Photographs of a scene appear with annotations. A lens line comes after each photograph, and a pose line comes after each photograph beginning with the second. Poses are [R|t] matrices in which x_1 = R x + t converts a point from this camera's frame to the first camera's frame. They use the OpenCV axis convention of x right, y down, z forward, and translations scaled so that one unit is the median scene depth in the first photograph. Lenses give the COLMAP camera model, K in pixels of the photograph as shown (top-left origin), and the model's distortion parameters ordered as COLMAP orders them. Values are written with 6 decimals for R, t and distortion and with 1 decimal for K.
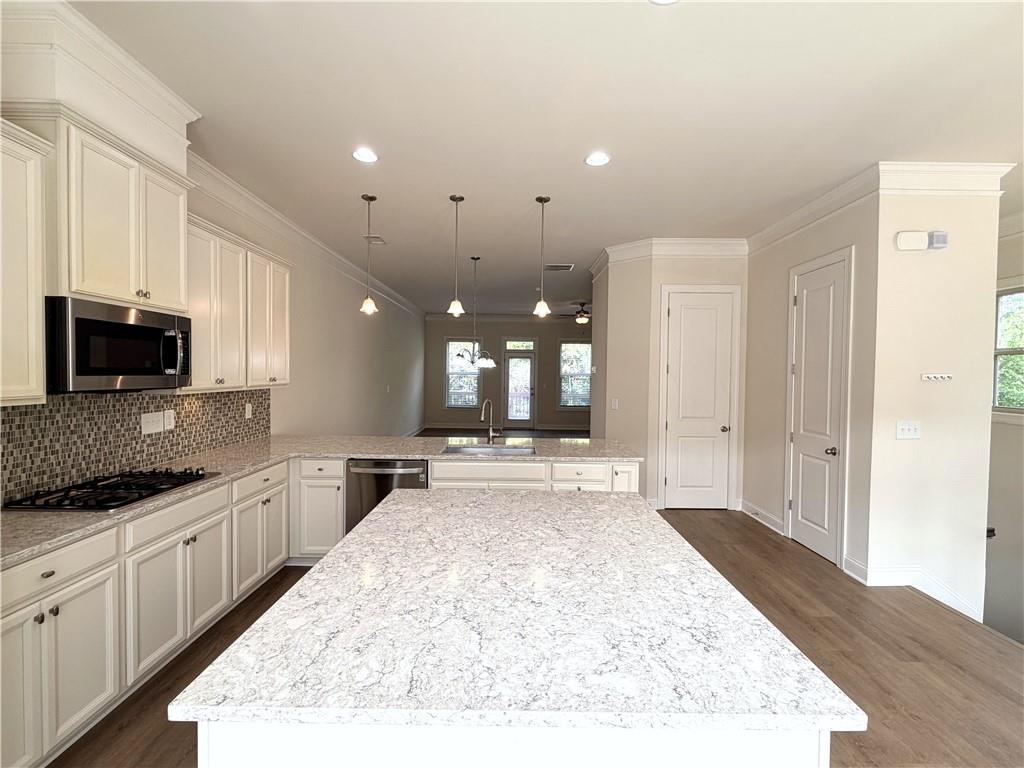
lens RADIAL K [[451.6, 0, 510.9], [0, 451.6, 383.5], [0, 0, 1]] dist [-0.000368, 0.000441]
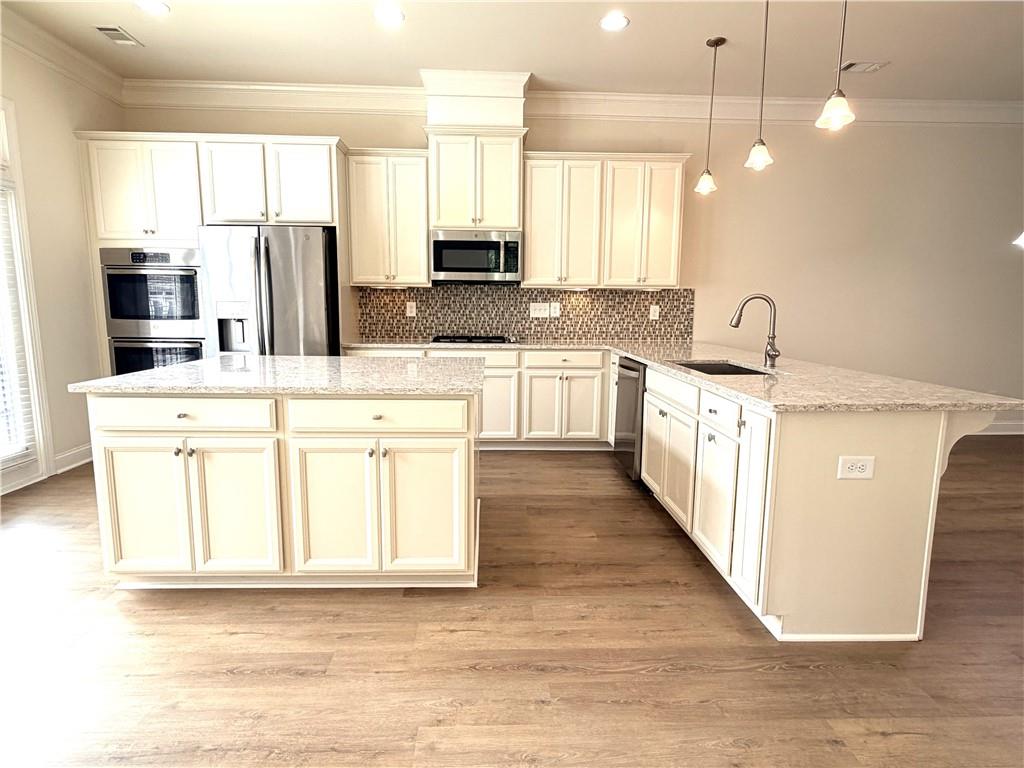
lens RADIAL K [[560.8, 0, 510.8], [0, 560.8, 388.0], [0, 0, 1]] dist [0.001724, -0.002585]
pose [[0.039373, 0.136091, -0.989914, 1.072132], [-0.030990, 0.990372, 0.134921, 0.101757], [0.998744, 0.025365, 0.043211, 0.901264]]
